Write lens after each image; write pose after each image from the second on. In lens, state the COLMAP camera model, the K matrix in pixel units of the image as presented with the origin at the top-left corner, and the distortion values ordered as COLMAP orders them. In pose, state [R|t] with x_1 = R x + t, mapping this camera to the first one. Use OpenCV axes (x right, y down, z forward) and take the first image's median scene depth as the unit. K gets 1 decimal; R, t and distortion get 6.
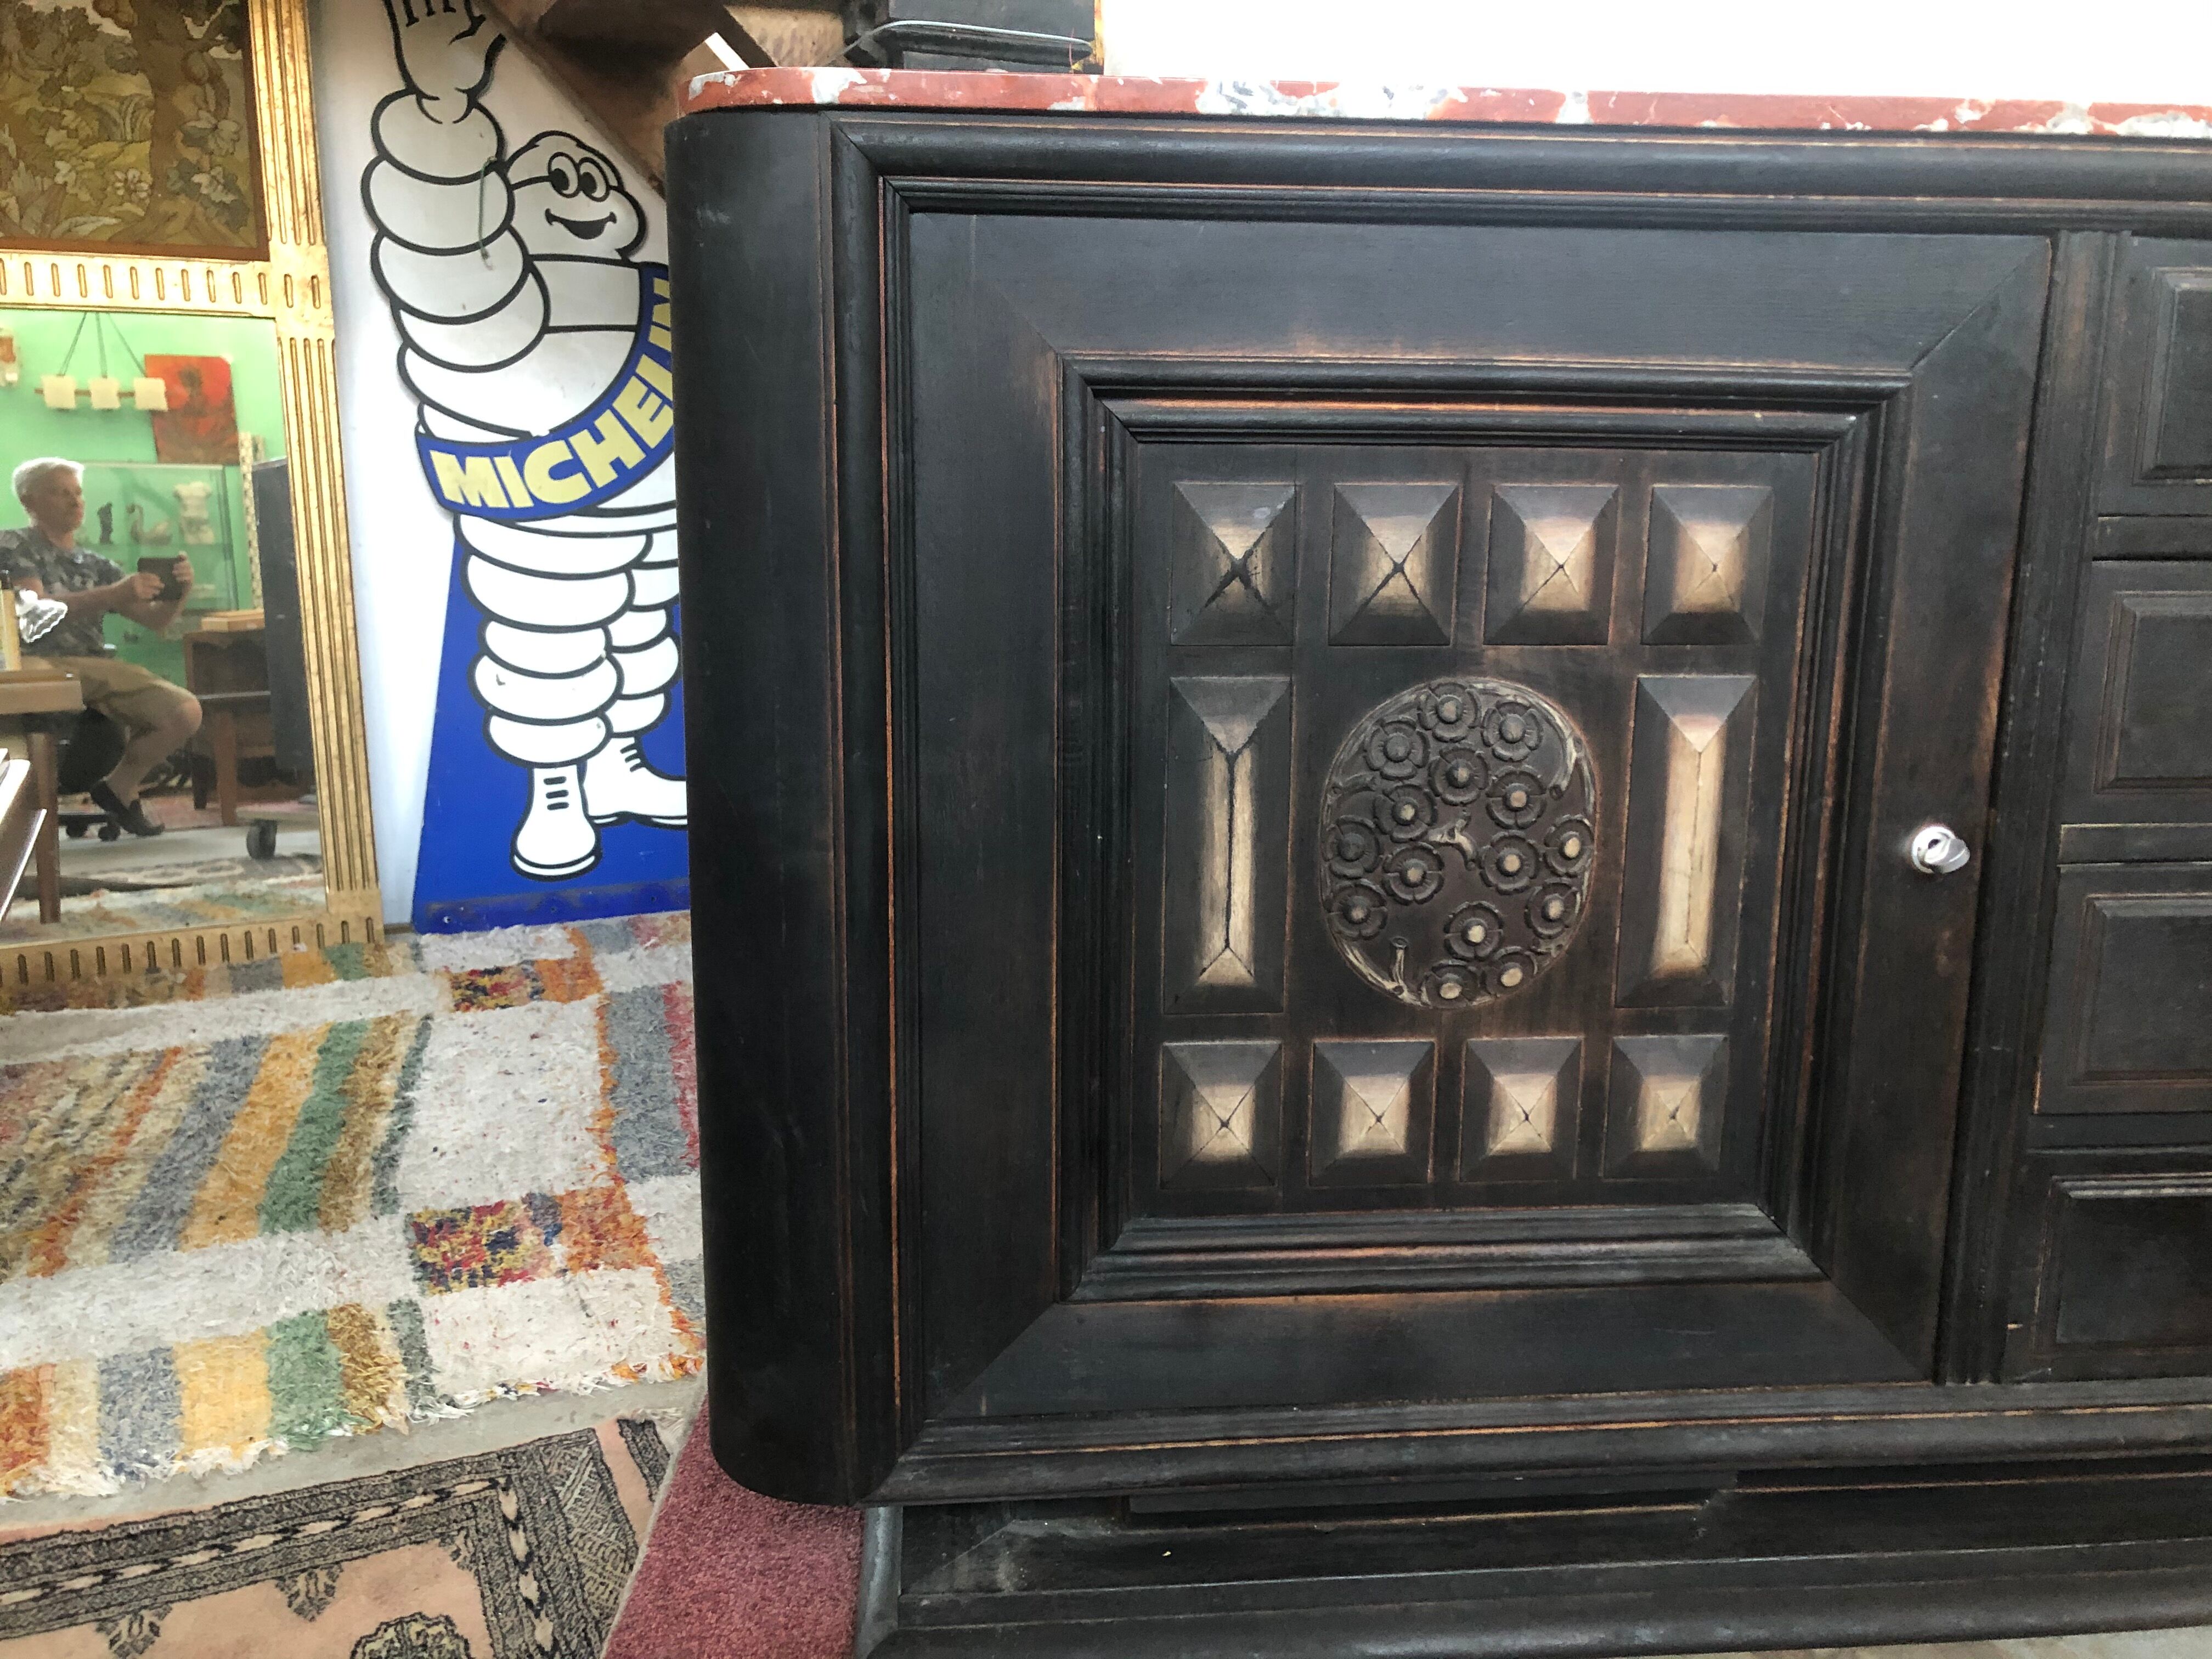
lens RADIAL K [[1826.1, 0, 1108.1], [0, 1826.1, 822.9], [0, 0, 1]] dist [0.038680, -0.037918]
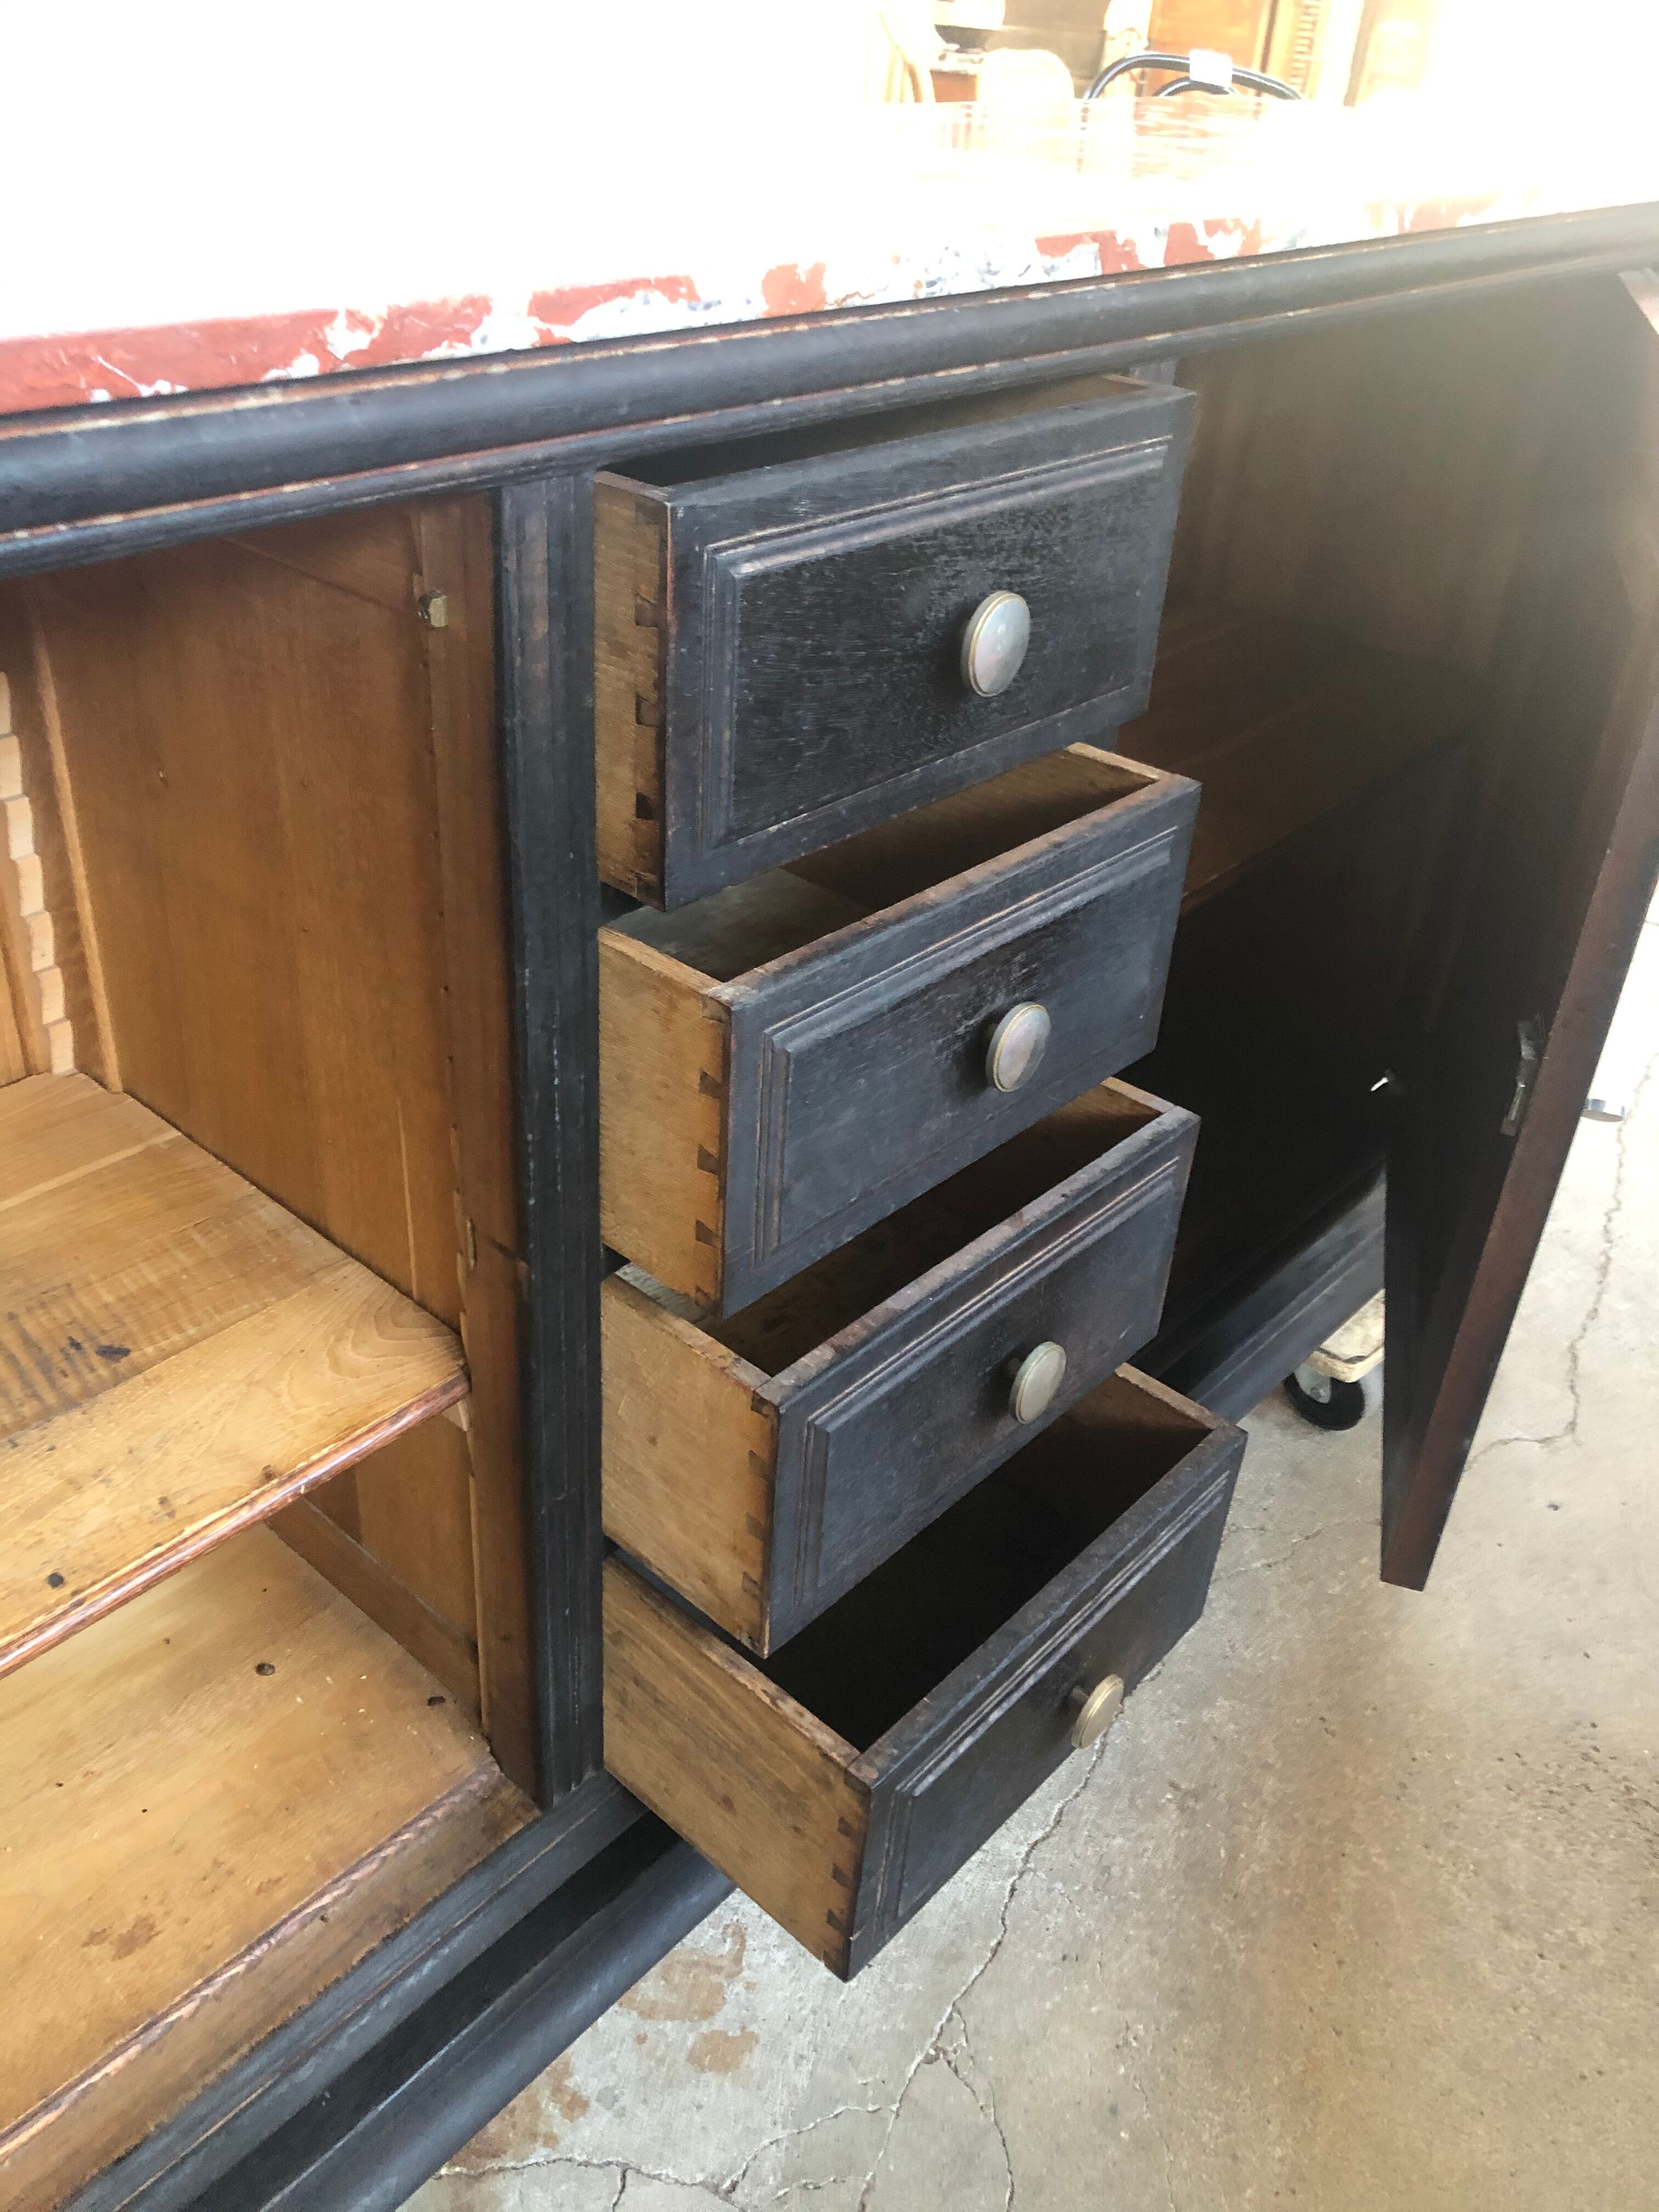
lens RADIAL K [[1826.1, 0, 831.6], [0, 1826.1, 1110.2], [0, 0, 1]] dist [0.038680, -0.037918]
pose [[0.724871, -0.339613, 0.599354, 0.160798], [0.076541, 0.904353, 0.419865, -0.368969], [-0.684620, -0.258473, 0.681533, 0.450036]]
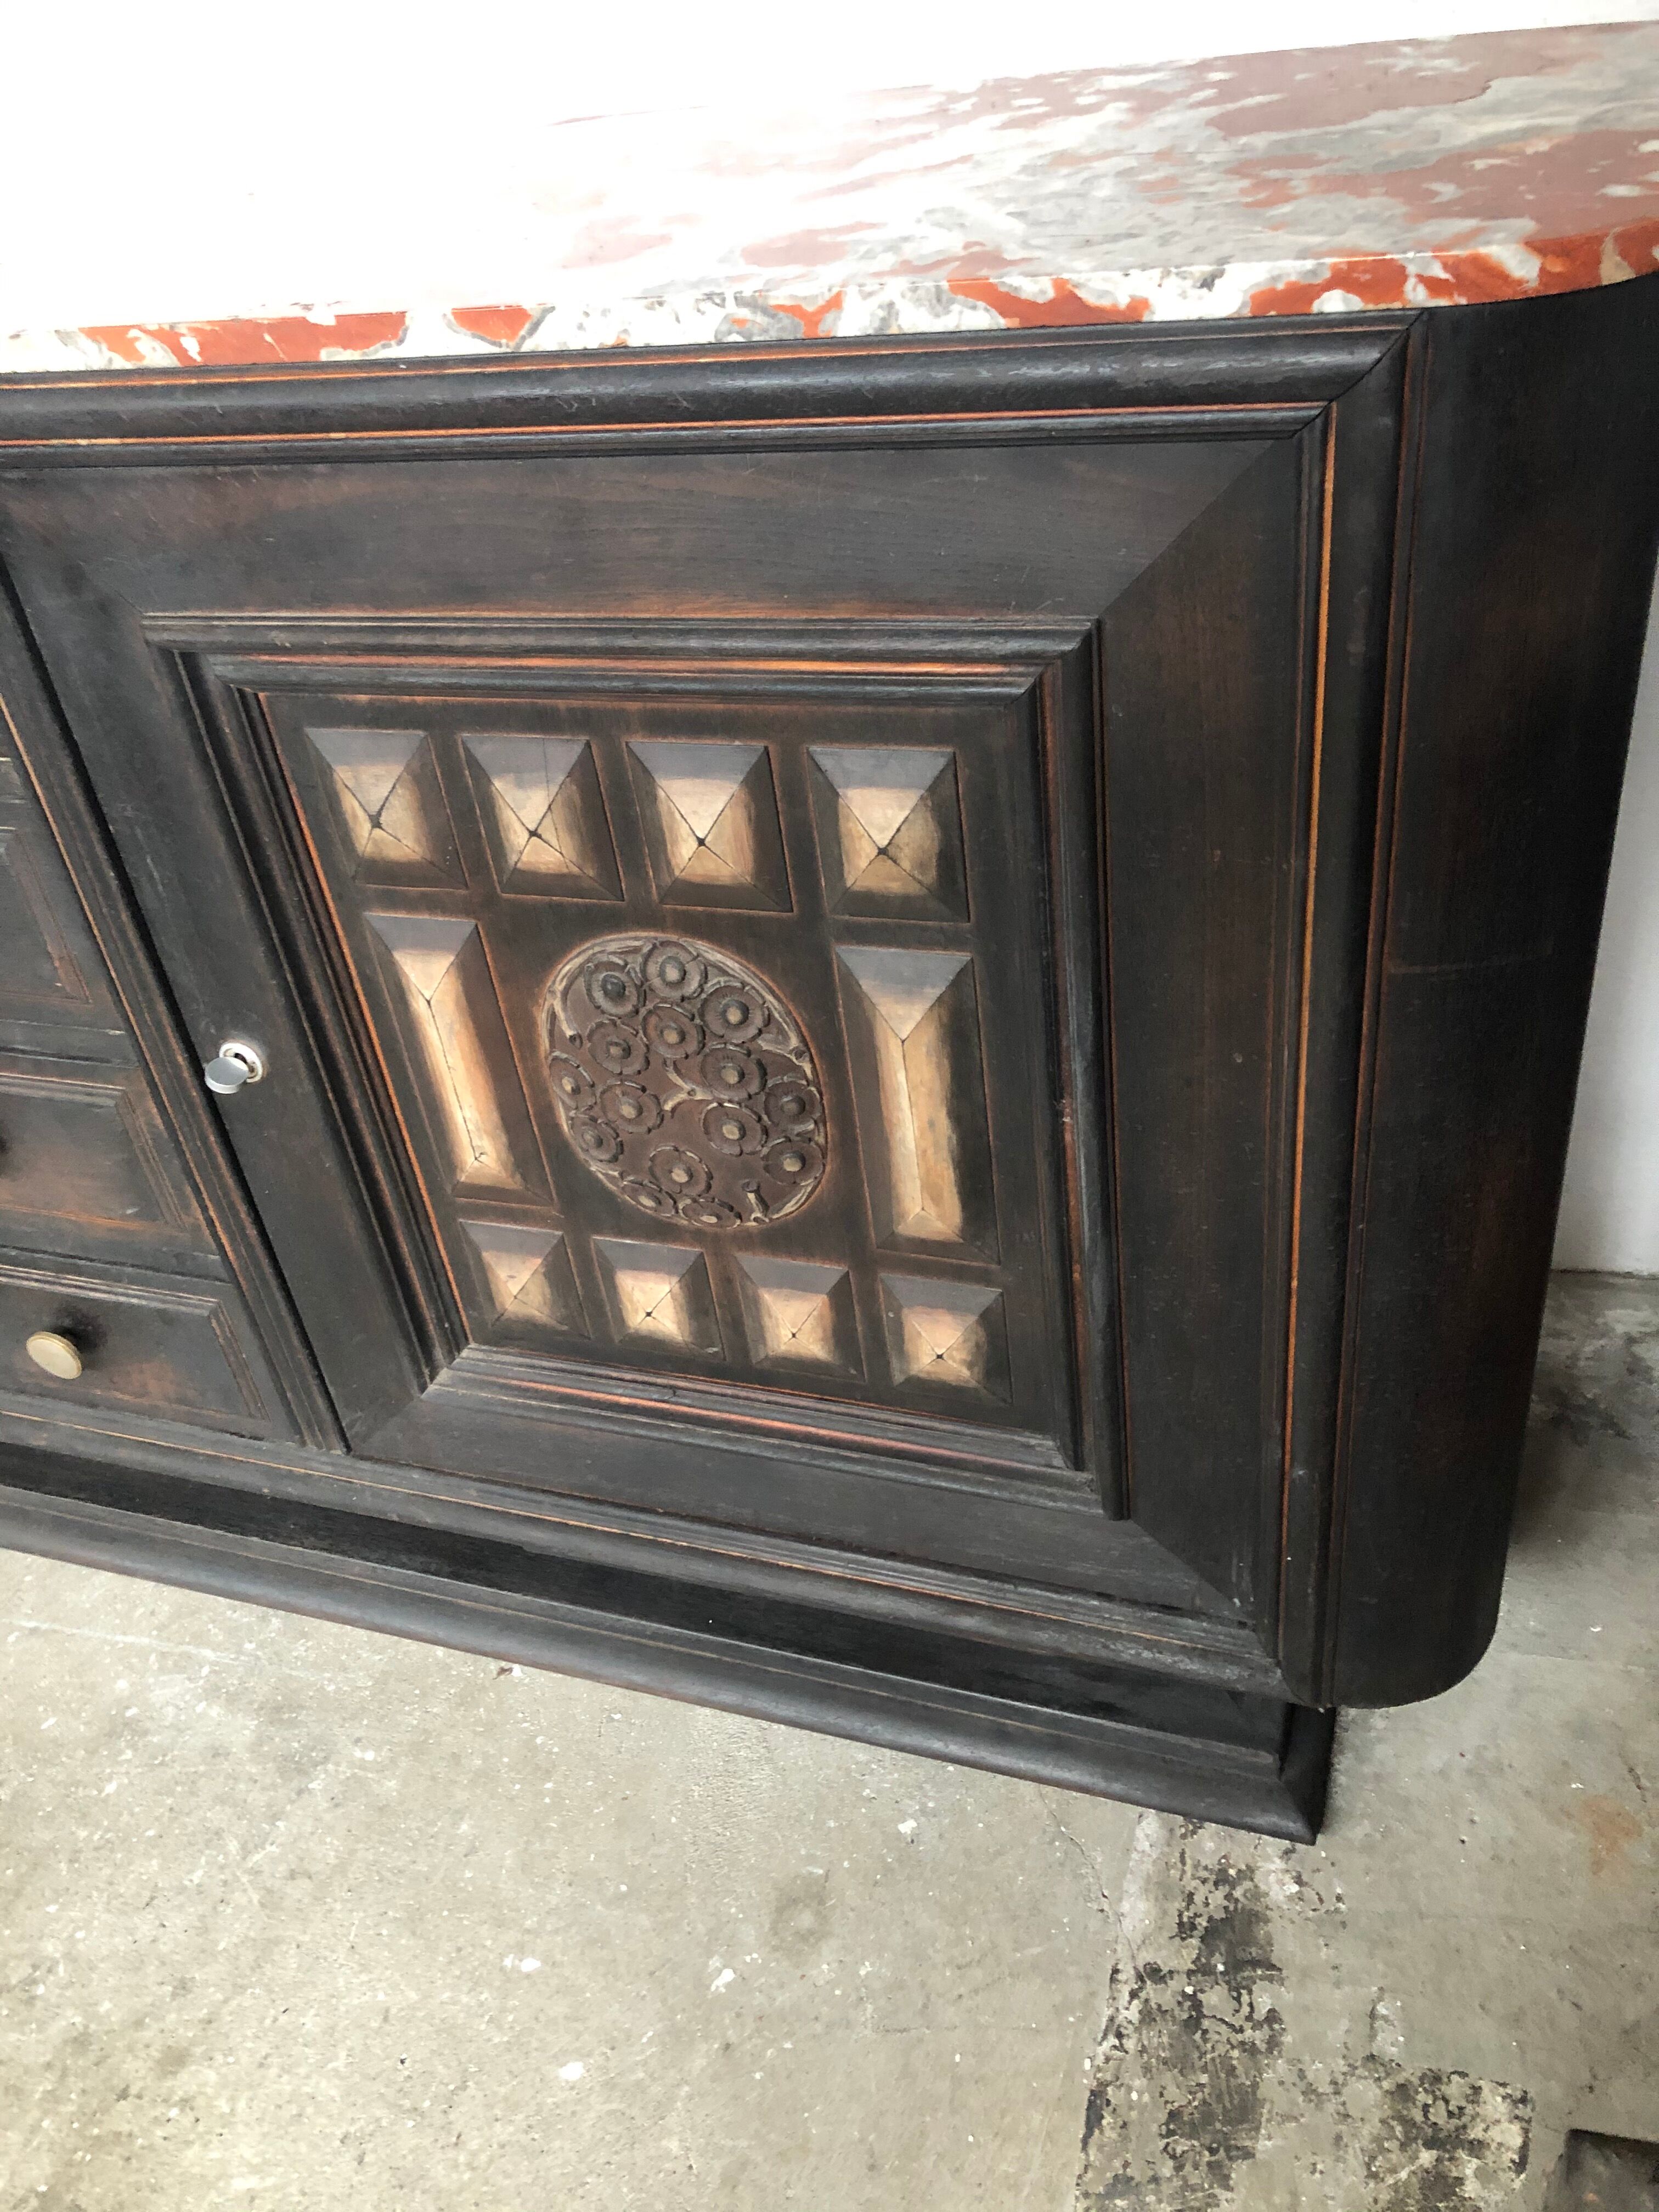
lens RADIAL K [[1826.1, 0, 851.8], [0, 1826.1, 1118.1], [0, 0, 1]] dist [0.038680, -0.037918]
pose [[0.905720, 0.146142, -0.397886, 1.655573], [0.047025, 0.898247, 0.436968, -0.397850], [0.421259, -0.414482, 0.806688, 0.367728]]
